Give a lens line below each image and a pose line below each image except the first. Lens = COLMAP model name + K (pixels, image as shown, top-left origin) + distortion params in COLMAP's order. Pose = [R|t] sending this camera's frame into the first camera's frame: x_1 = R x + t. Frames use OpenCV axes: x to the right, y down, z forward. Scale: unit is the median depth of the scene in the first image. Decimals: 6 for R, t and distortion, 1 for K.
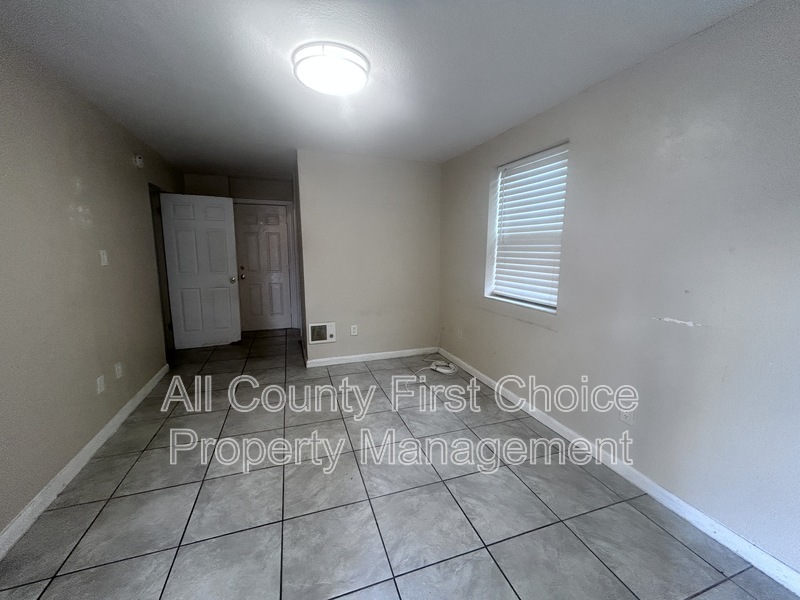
lens RADIAL K [[324.6, 0, 400.0], [0, 324.6, 300.0], [0, 0, 1]] dist [-0.000331, -0.000363]
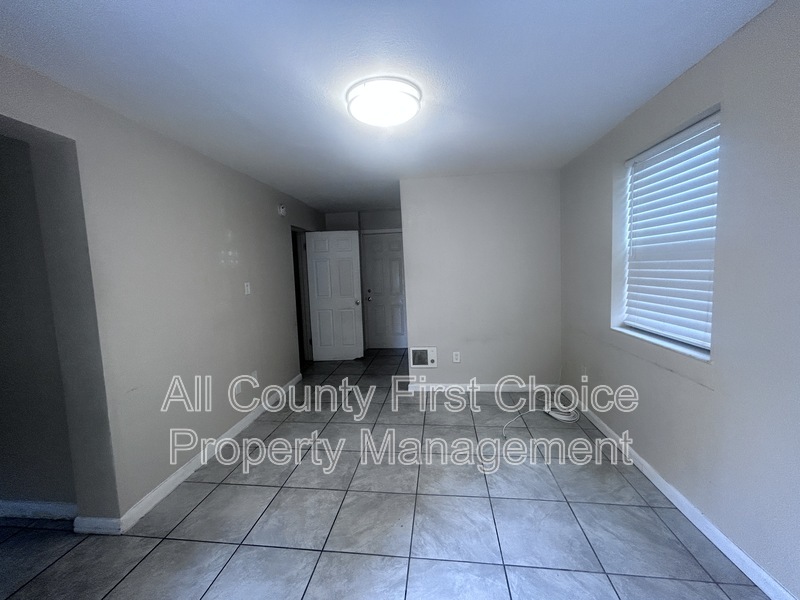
lens RADIAL K [[324.7, 0, 396.7], [0, 324.7, 299.0], [0, 0, 1]] dist [0.000133, 0.000139]
pose [[0.896777, 0.000887, -0.442483, 0.152070], [-0.026980, 0.998247, -0.052679, -0.026343], [0.441660, 0.059179, 0.895228, 0.083441]]
